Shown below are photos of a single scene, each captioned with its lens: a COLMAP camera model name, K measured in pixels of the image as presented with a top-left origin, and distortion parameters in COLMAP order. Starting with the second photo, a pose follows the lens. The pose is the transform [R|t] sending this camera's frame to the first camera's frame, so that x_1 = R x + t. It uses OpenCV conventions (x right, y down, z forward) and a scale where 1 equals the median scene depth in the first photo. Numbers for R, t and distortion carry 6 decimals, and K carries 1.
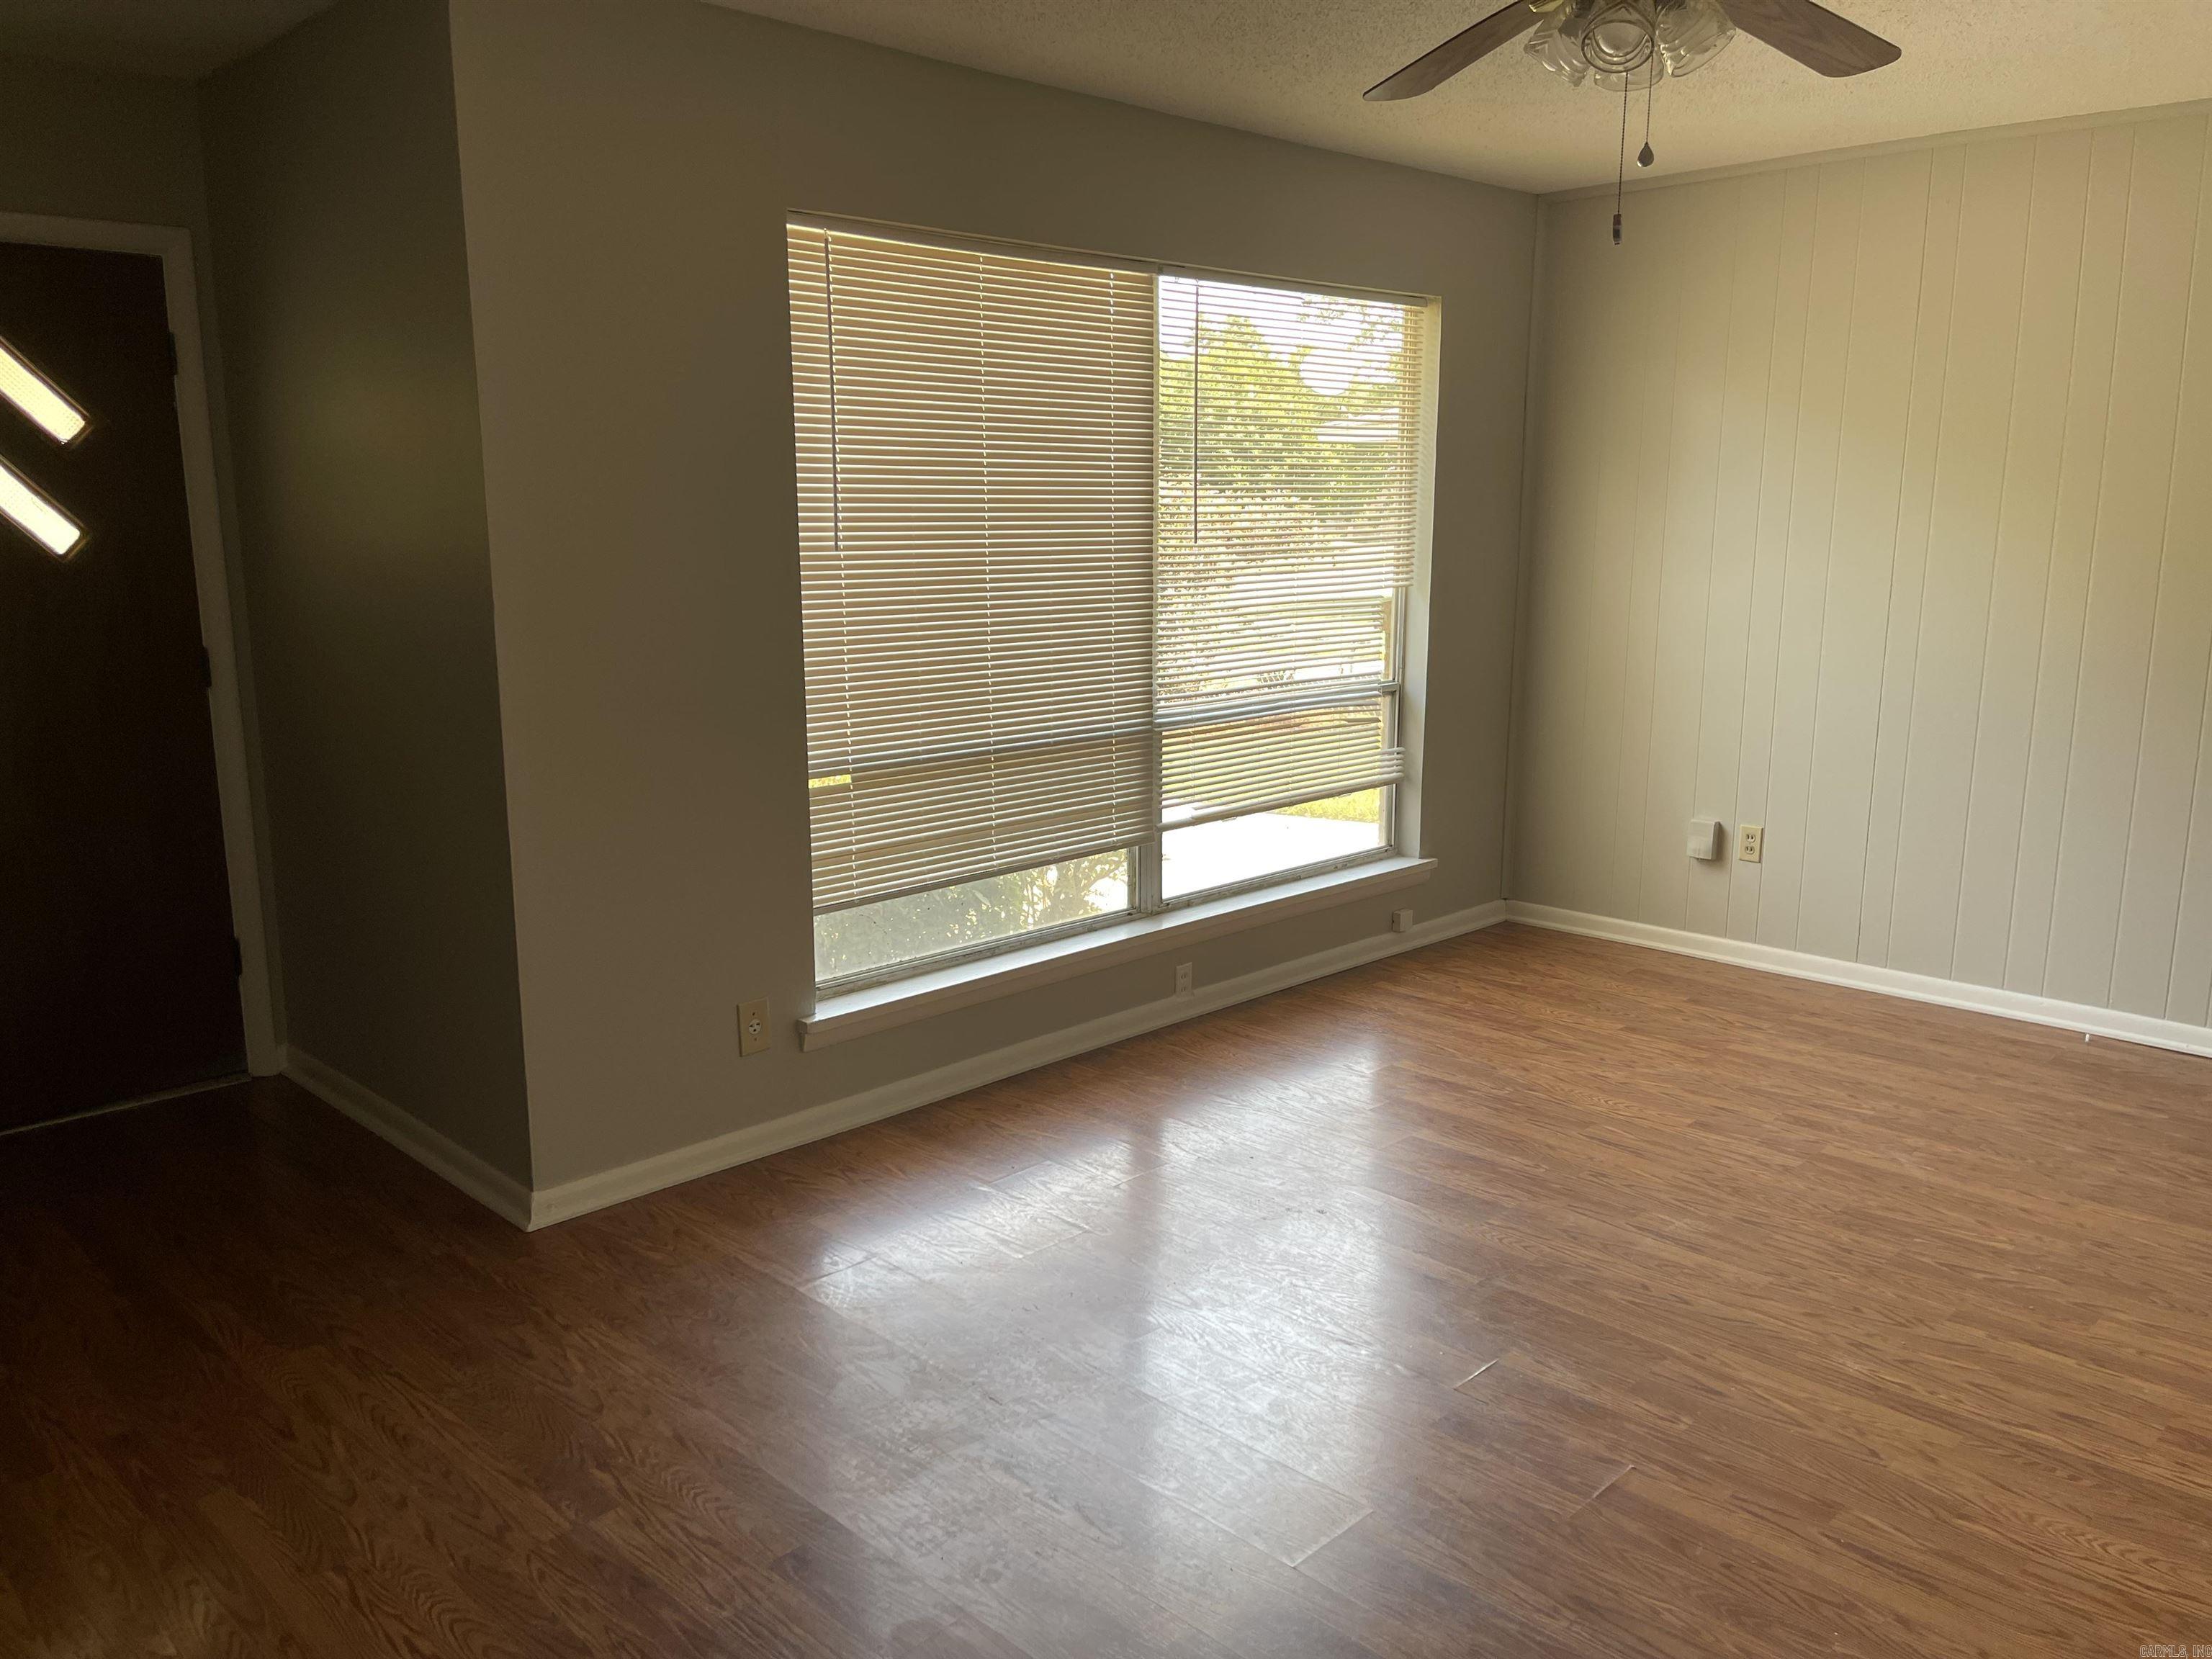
lens RADIAL K [[1678.1, 0, 1106.0], [0, 1678.1, 829.5], [0, 0, 1]] dist [0.051672, -0.065717]
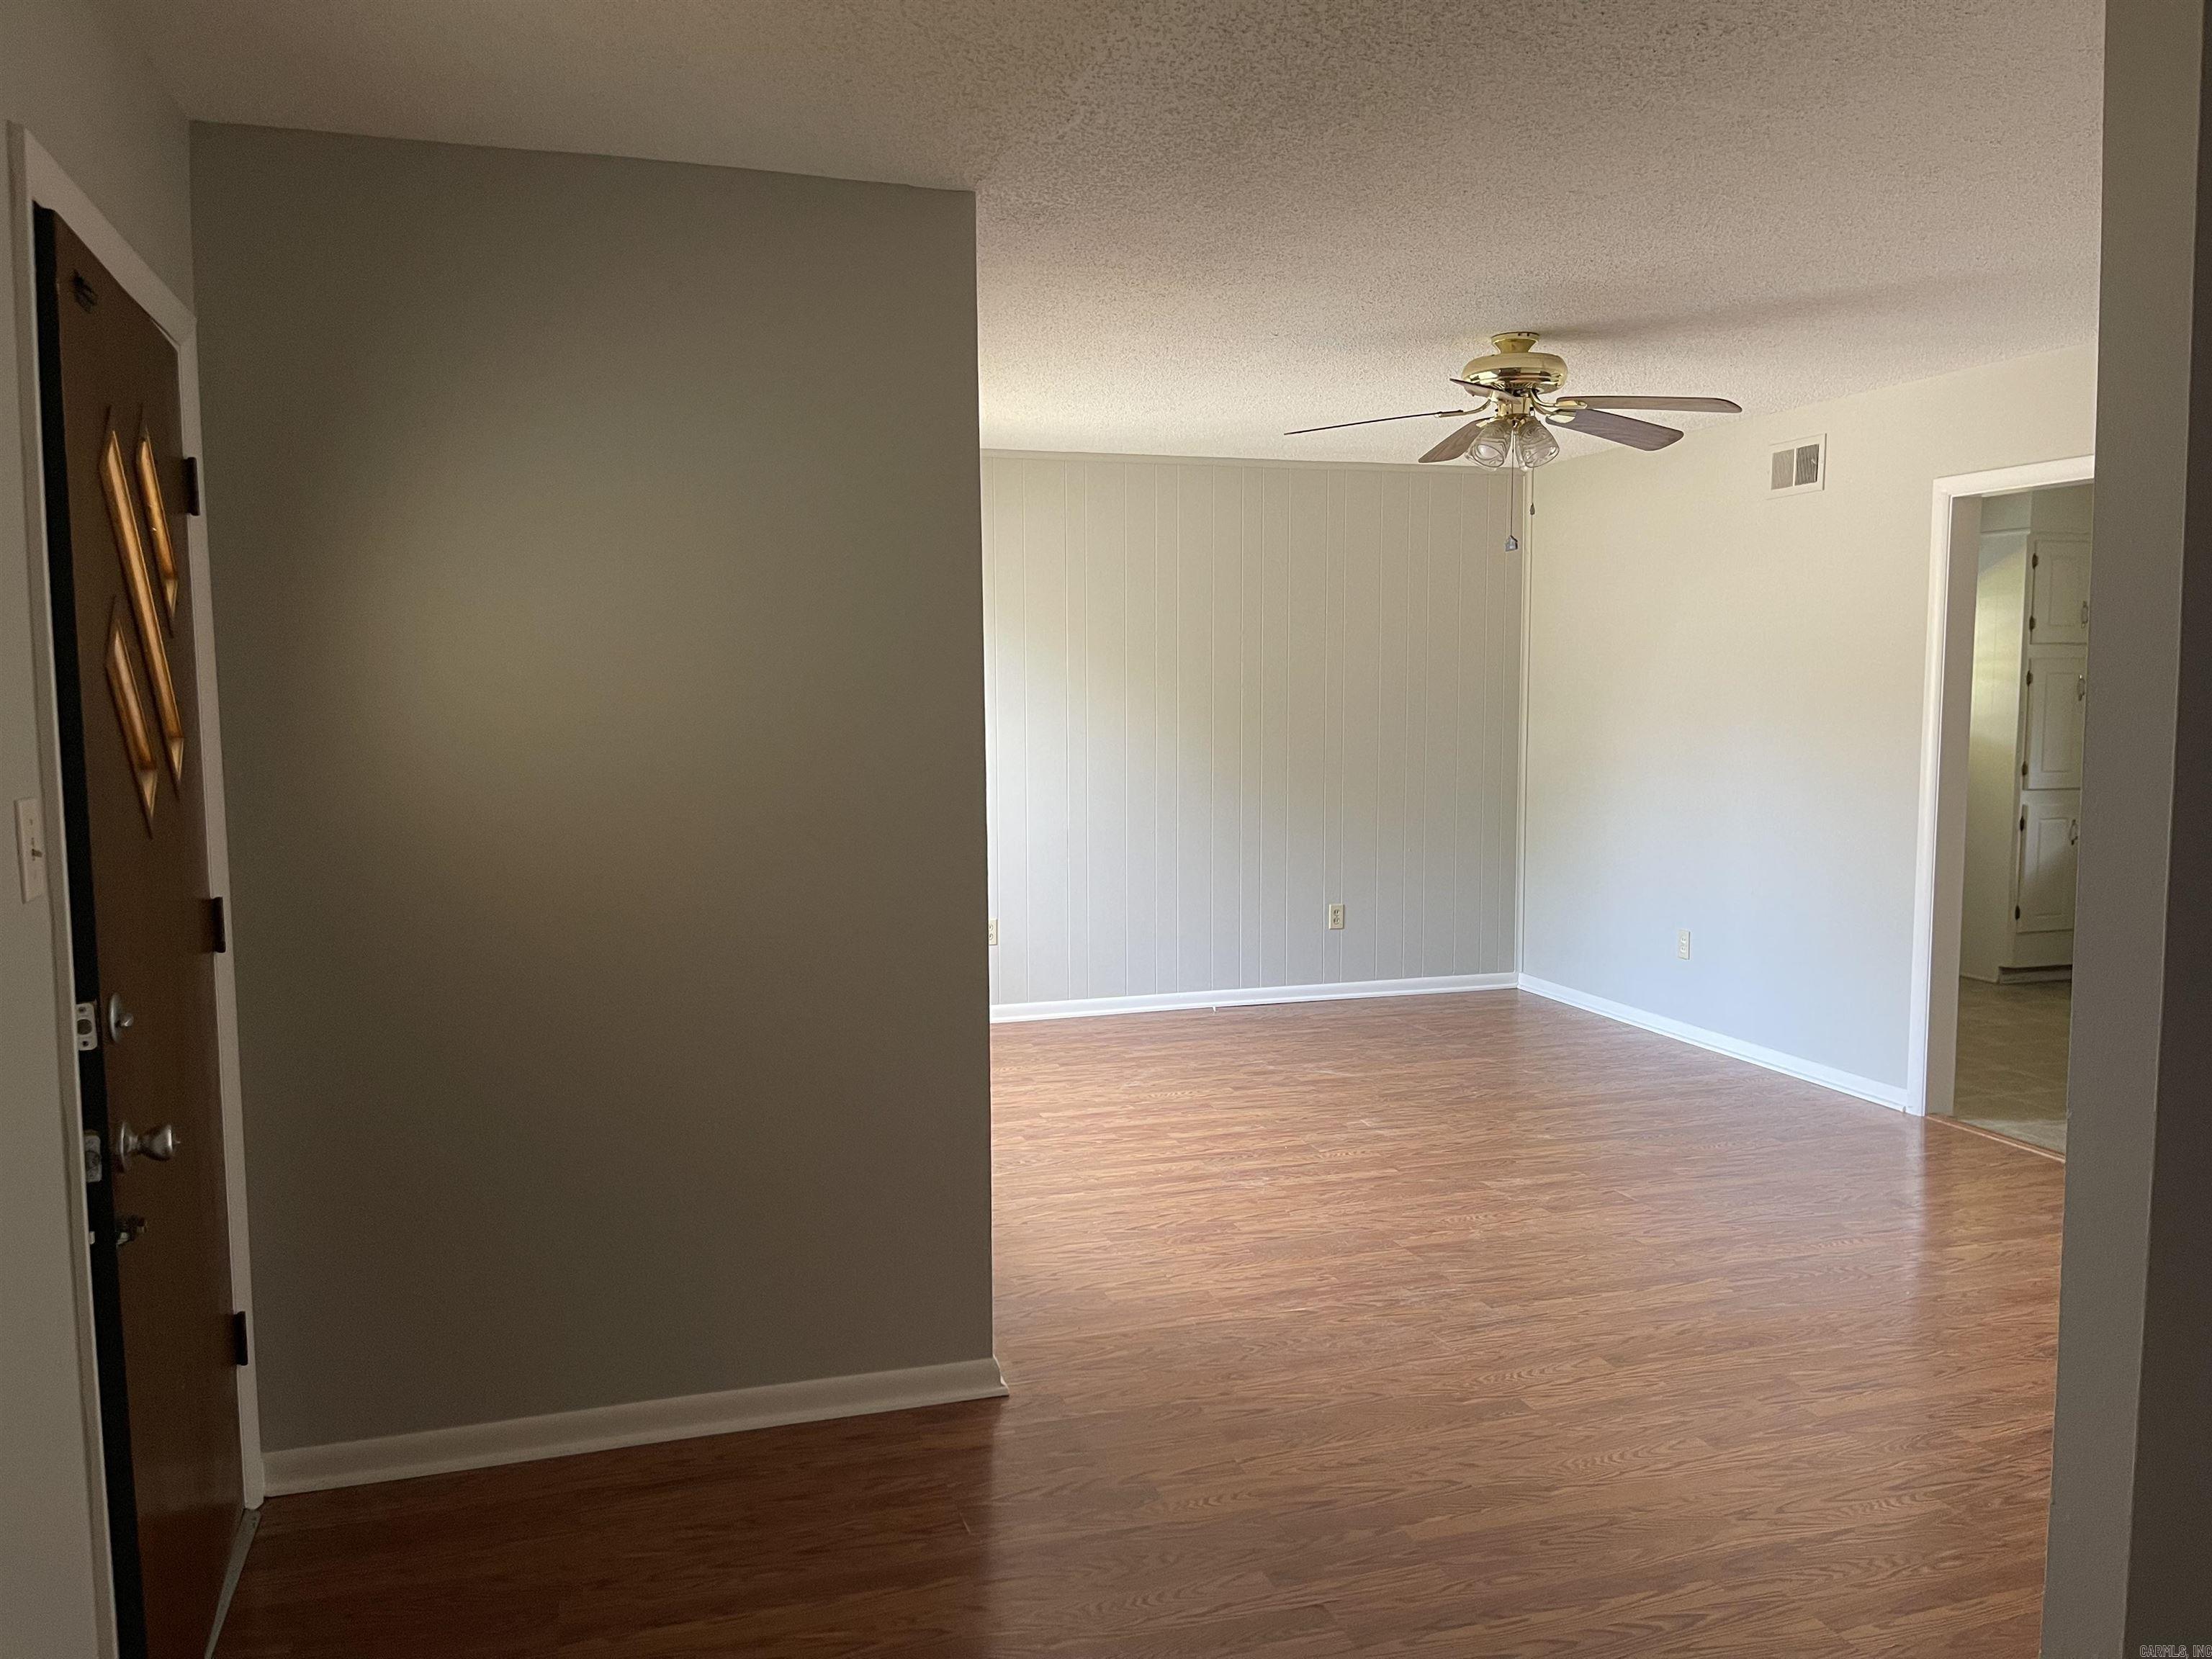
lens RADIAL K [[1678.1, 0, 1106.0], [0, 1678.1, 829.5], [0, 0, 1]] dist [0.051672, -0.065717]
pose [[0.455827, -0.078657, 0.886586, -1.432022], [0.170438, 0.985368, -0.000208, -0.105012], [-0.873598, 0.151202, 0.462564, 0.510441]]
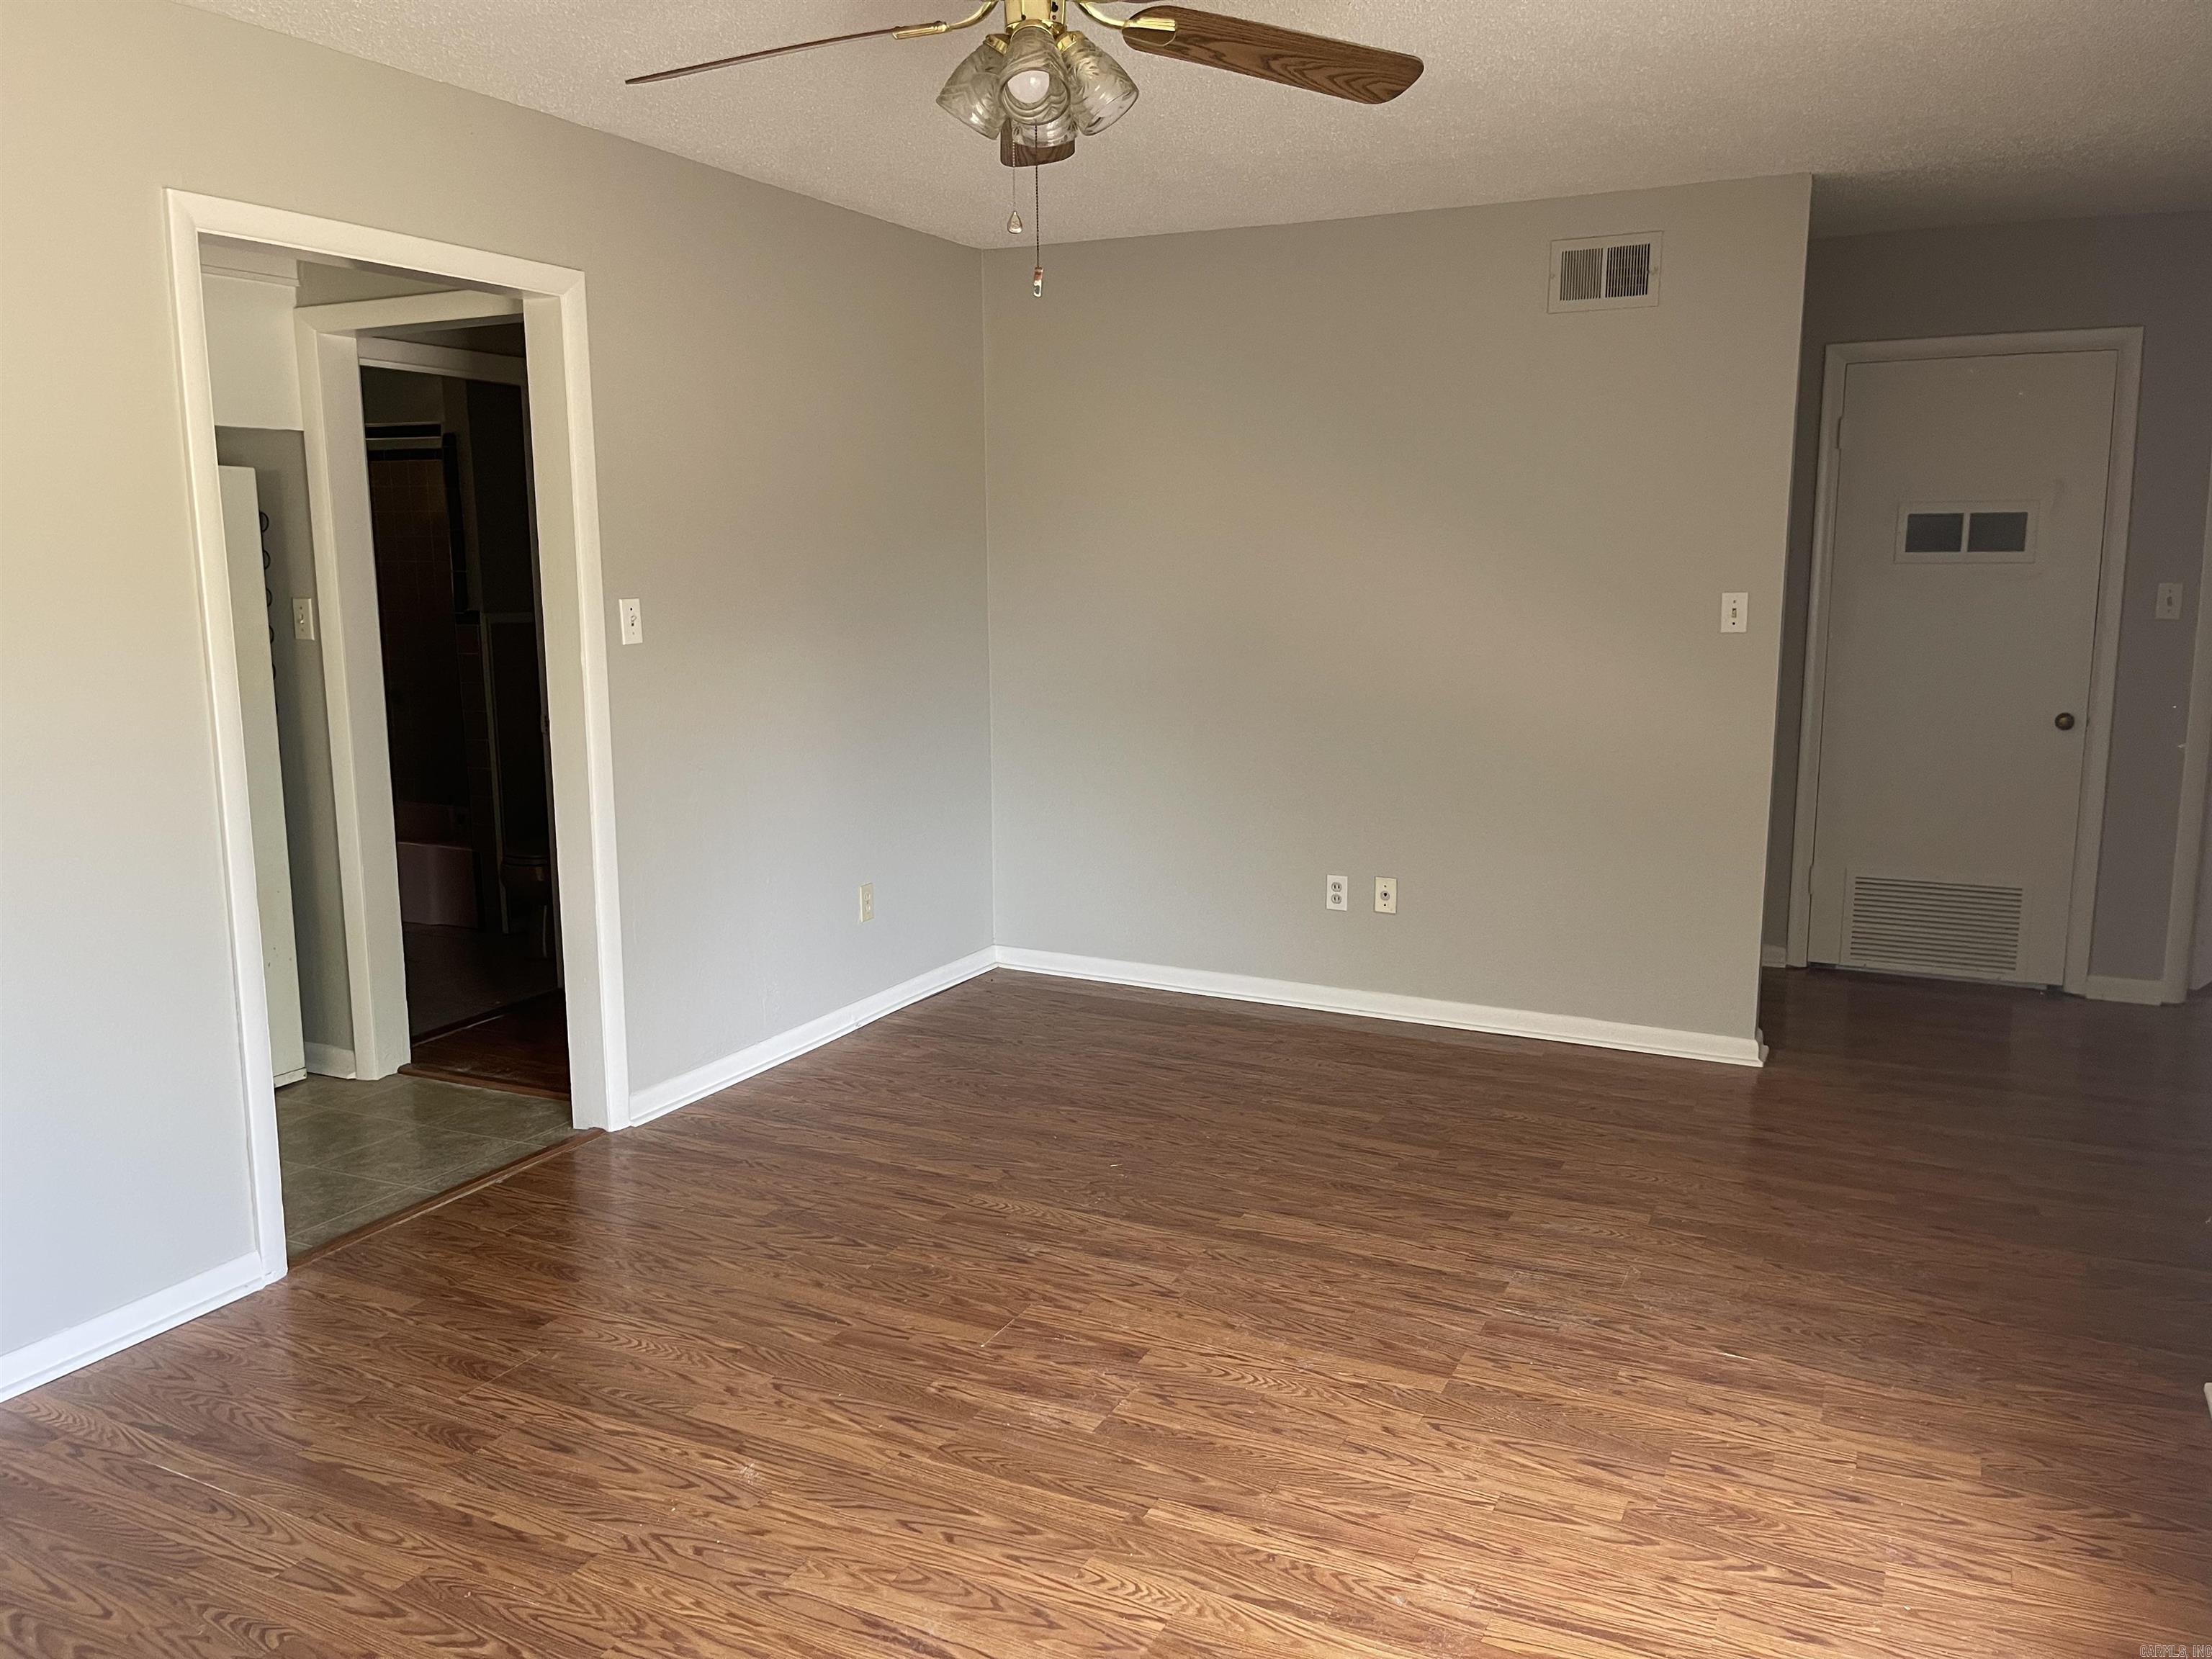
lens RADIAL K [[1678.1, 0, 1106.0], [0, 1678.1, 829.5], [0, 0, 1]] dist [0.051672, -0.065717]
pose [[-0.946664, 0.060414, -0.316509, 0.531090], [-0.051883, 0.940870, 0.334772, -0.344178], [0.318018, 0.333338, -0.887553, 1.787343]]
